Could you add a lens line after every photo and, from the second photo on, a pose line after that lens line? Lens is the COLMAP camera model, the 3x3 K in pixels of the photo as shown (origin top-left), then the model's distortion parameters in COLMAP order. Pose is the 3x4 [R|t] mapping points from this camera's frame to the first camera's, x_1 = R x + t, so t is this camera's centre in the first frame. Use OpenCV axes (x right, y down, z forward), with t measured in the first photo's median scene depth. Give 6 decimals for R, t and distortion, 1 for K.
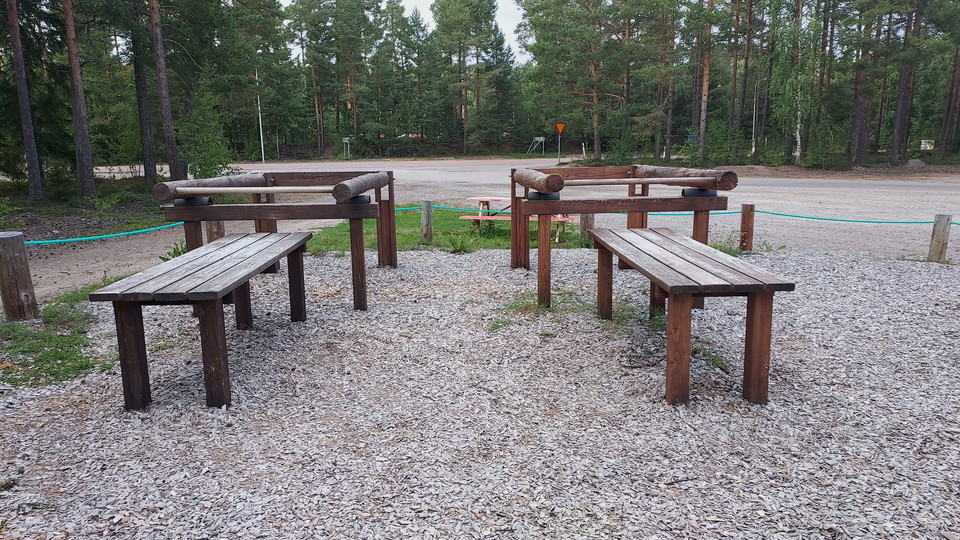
lens RADIAL K [[689.6, 0, 481.0], [0, 689.6, 278.9], [0, 0, 1]] dist [0.057974, -0.014416]
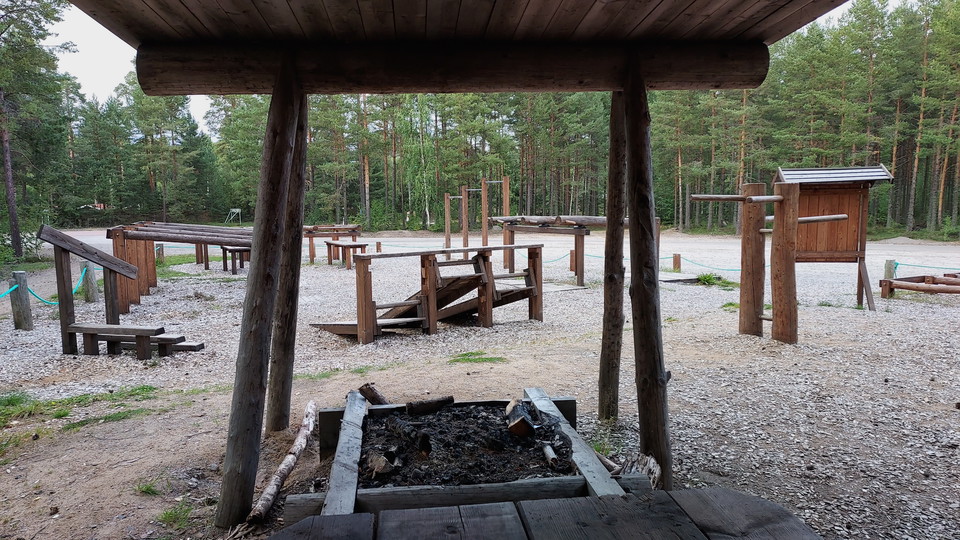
lens RADIAL K [[689.6, 0, 479.9], [0, 689.6, 269.5], [0, 0, 1]] dist [0.057974, -0.014416]
pose [[0.900034, -0.036971, 0.434248, -0.063377], [0.085583, 0.991988, -0.092926, 0.043904], [-0.427333, 0.120801, 0.895987, -0.234060]]
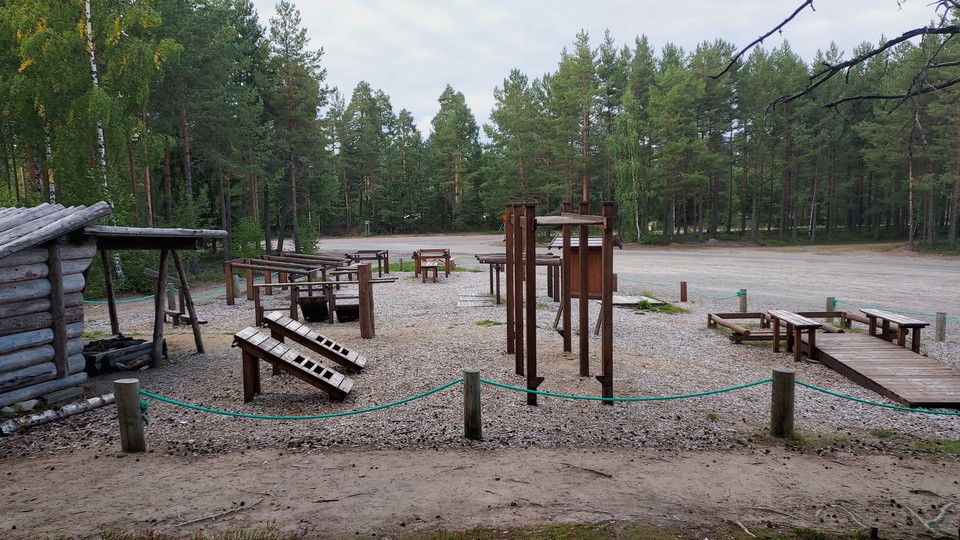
lens RADIAL K [[689.6, 0, 482.9], [0, 689.6, 274.3], [0, 0, 1]] dist [0.057974, -0.014416]
pose [[0.999884, -0.000802, -0.015189, 0.062856], [-0.000797, 0.994477, -0.104952, 0.052729], [0.015189, 0.104952, 0.994361, -0.386547]]
